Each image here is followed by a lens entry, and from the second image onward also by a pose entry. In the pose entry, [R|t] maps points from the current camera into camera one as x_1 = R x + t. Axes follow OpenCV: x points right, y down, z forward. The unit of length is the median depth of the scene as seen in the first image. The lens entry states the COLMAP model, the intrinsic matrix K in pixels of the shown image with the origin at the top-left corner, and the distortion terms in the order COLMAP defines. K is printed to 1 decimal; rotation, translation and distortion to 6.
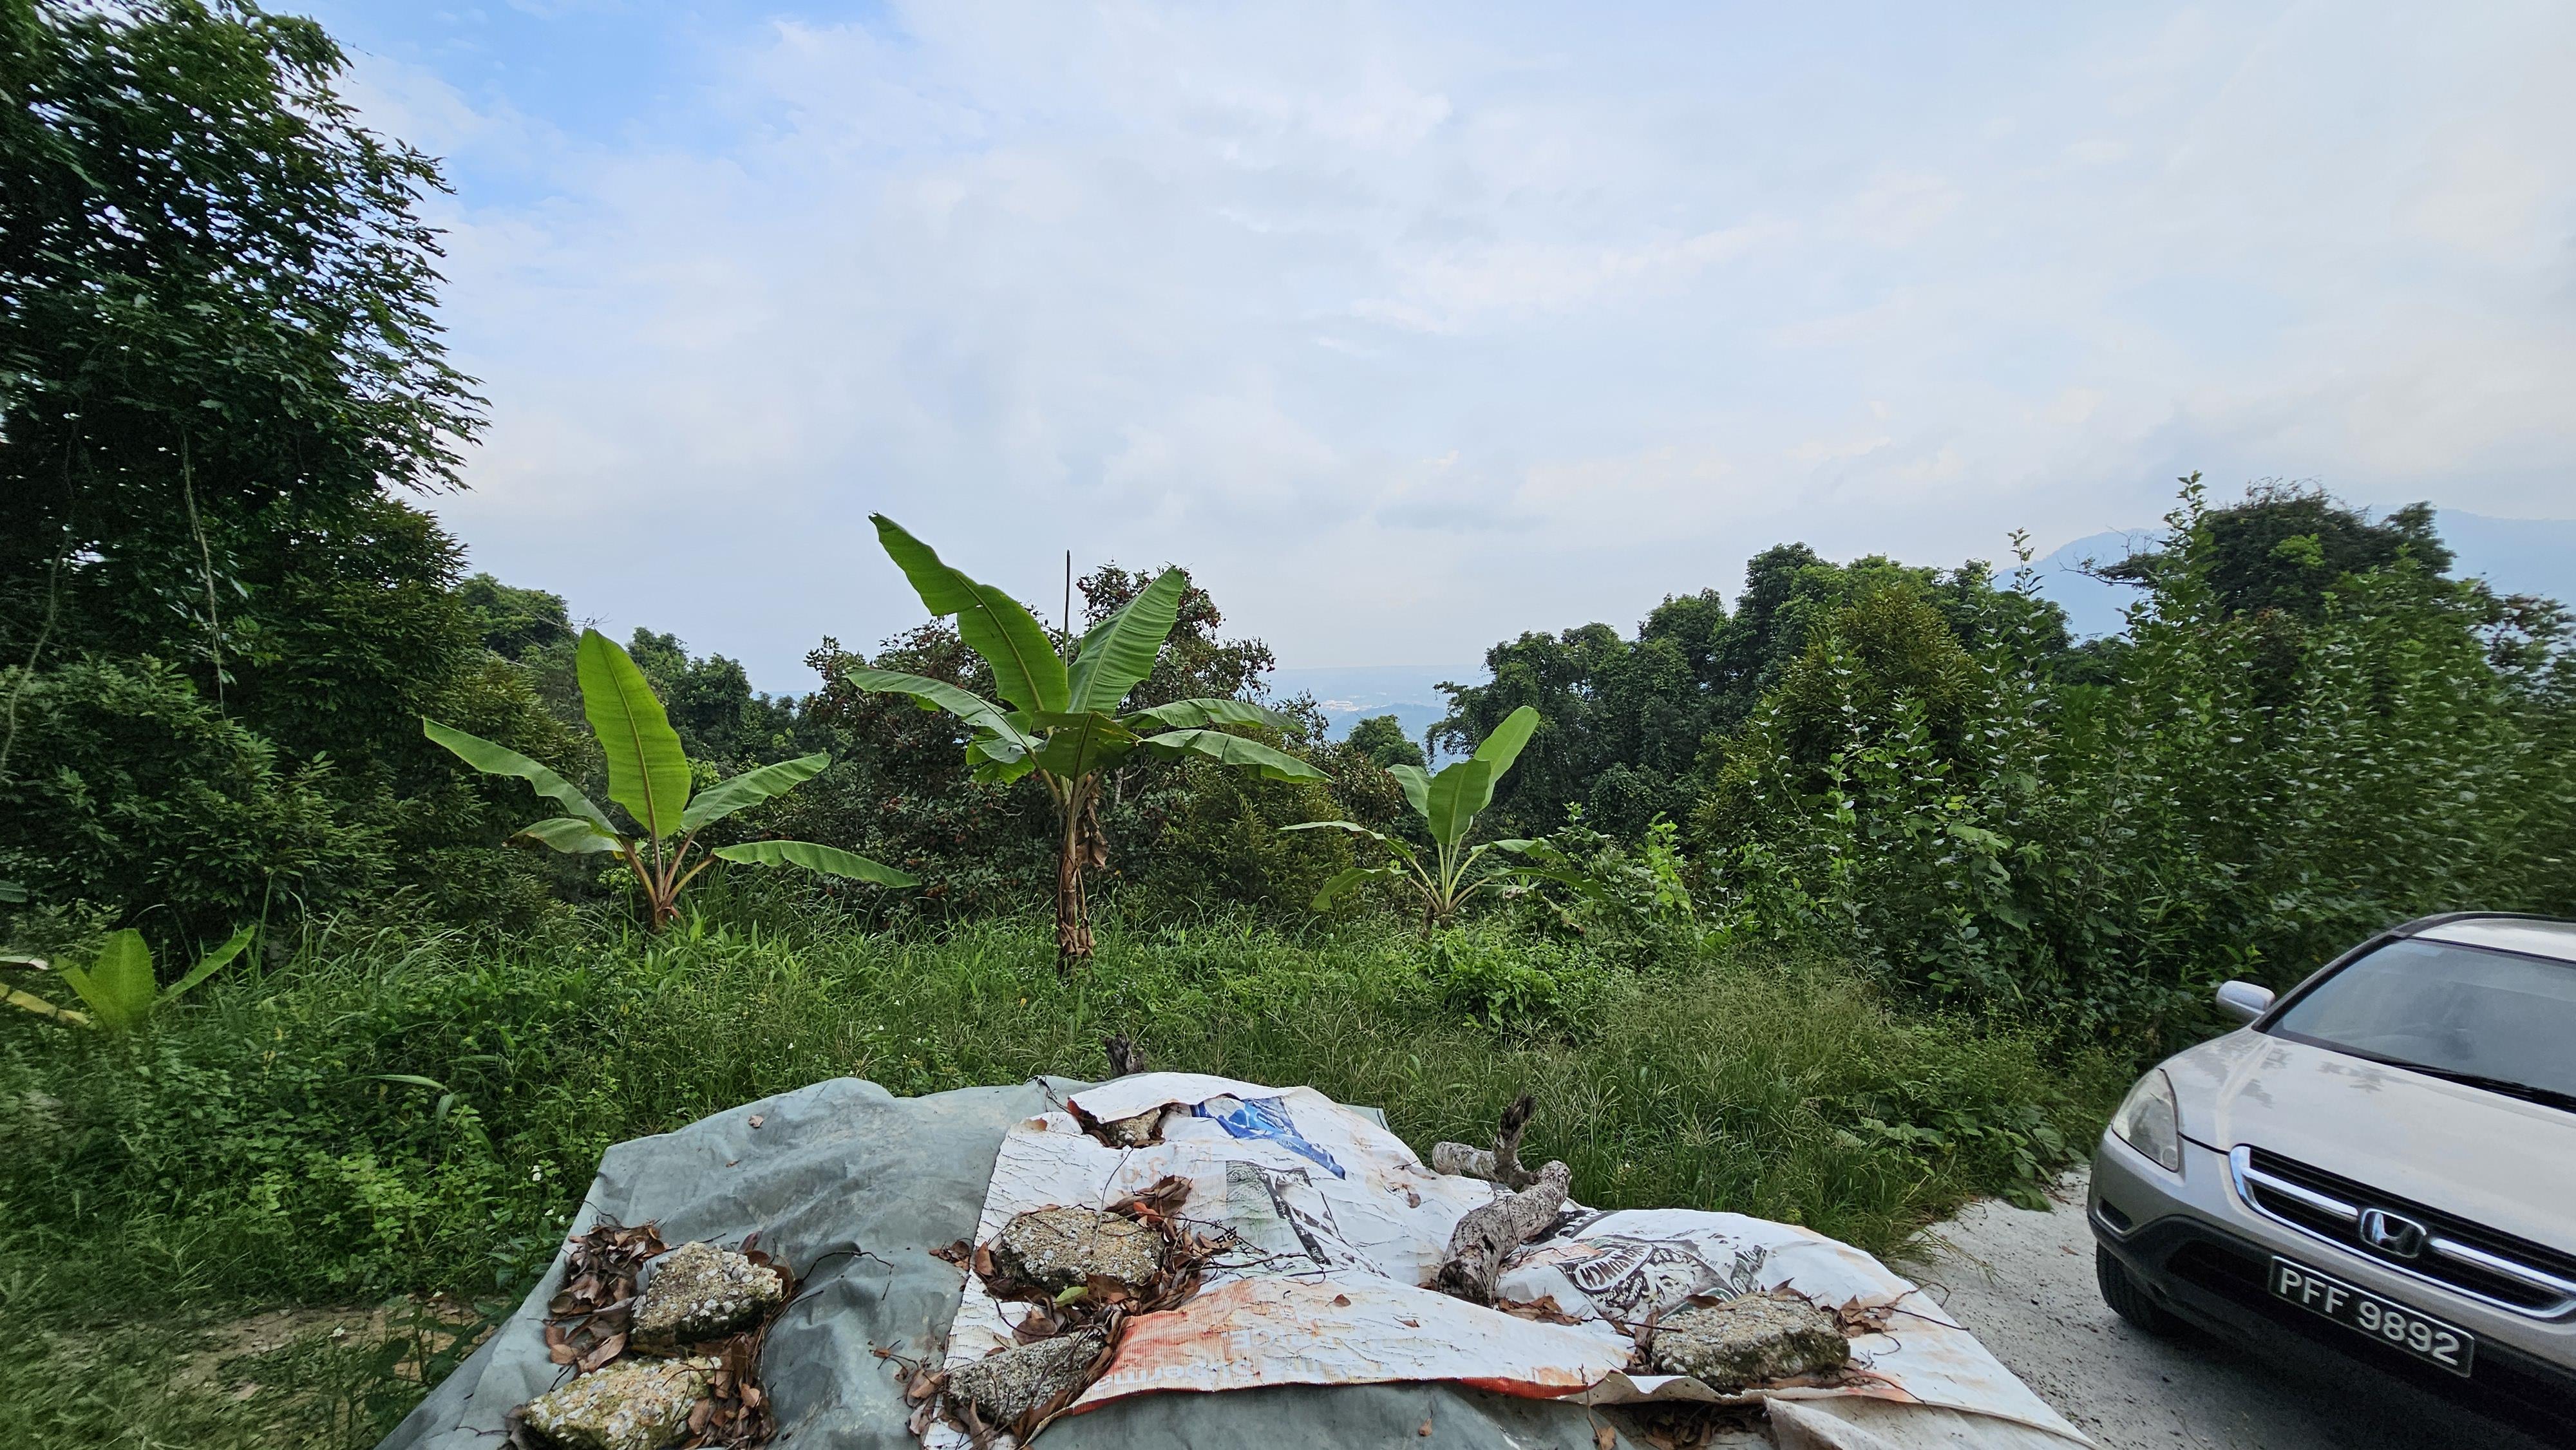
lens RADIAL K [[1050.4, 0, 1282.9], [0, 1050.4, 721.2], [0, 0, 1]] dist [-0.006409, 0.001511]
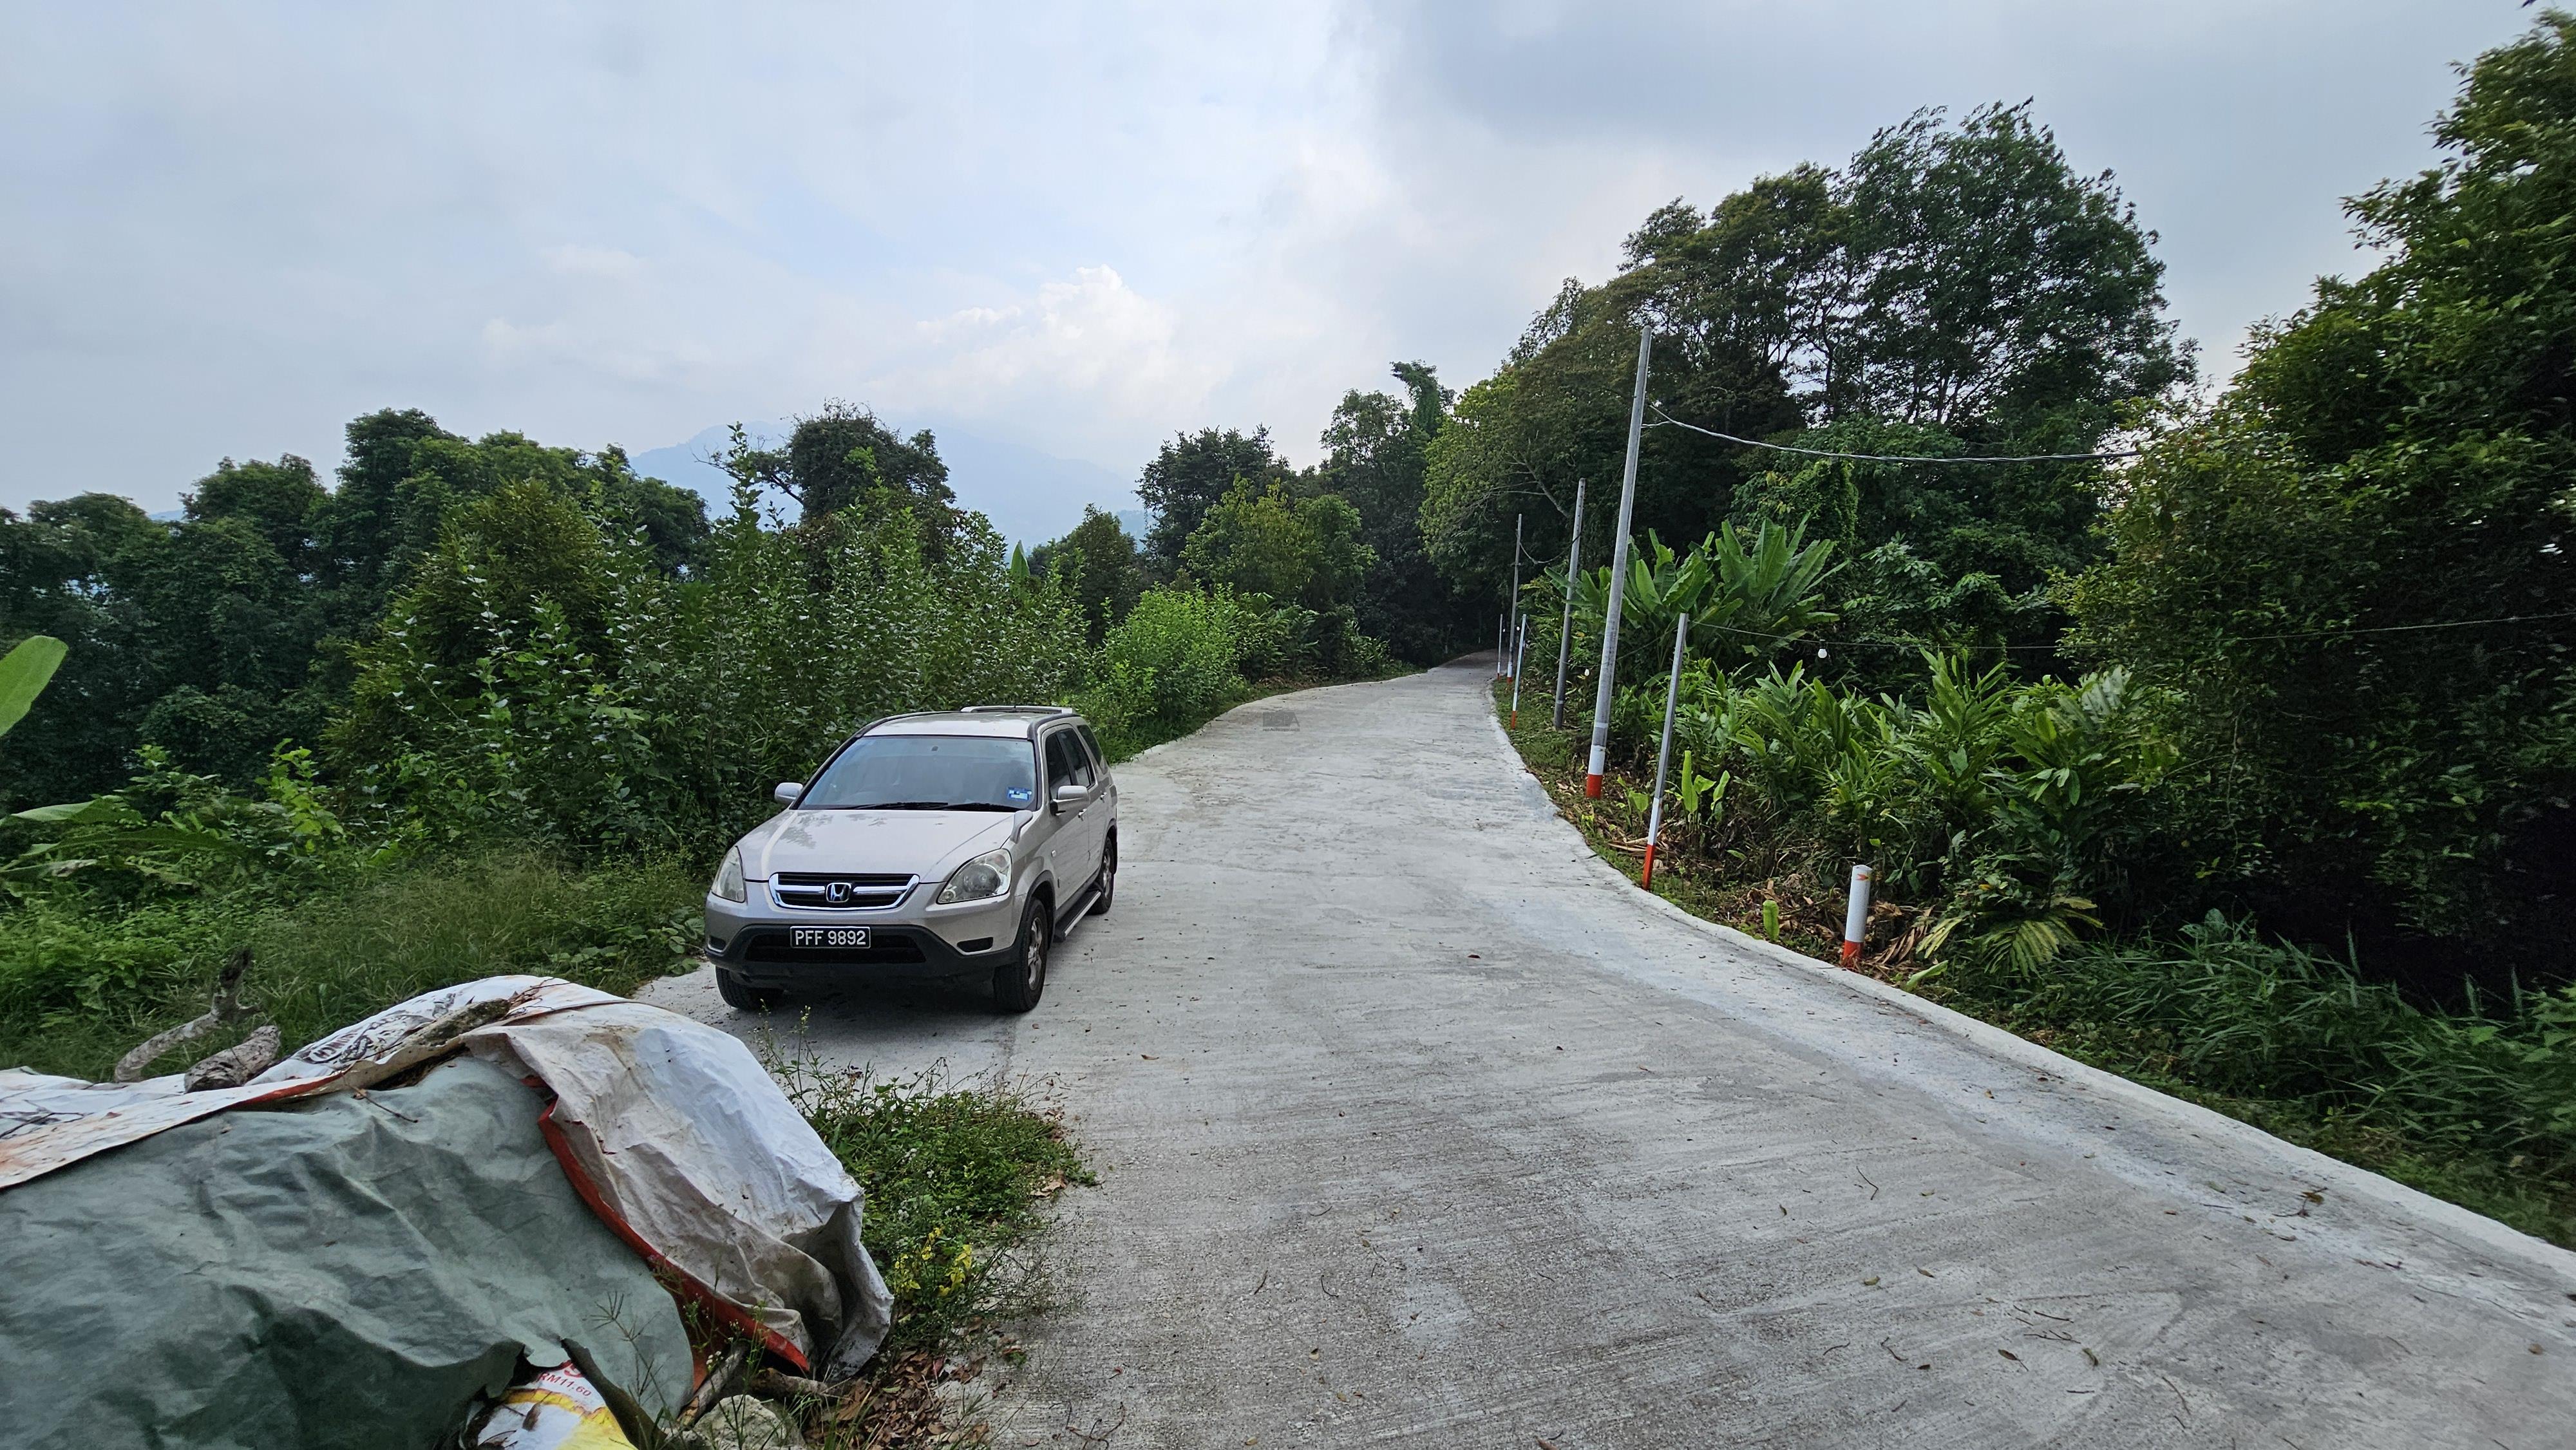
lens RADIAL K [[1050.4, 0, 1286.8], [0, 1050.4, 719.8], [0, 0, 1]] dist [-0.006409, 0.001511]
pose [[0.425512, -0.153940, 0.891763, -0.085701], [0.052914, 0.987972, 0.145300, -0.018119], [-0.903405, -0.014641, 0.428539, -0.197568]]
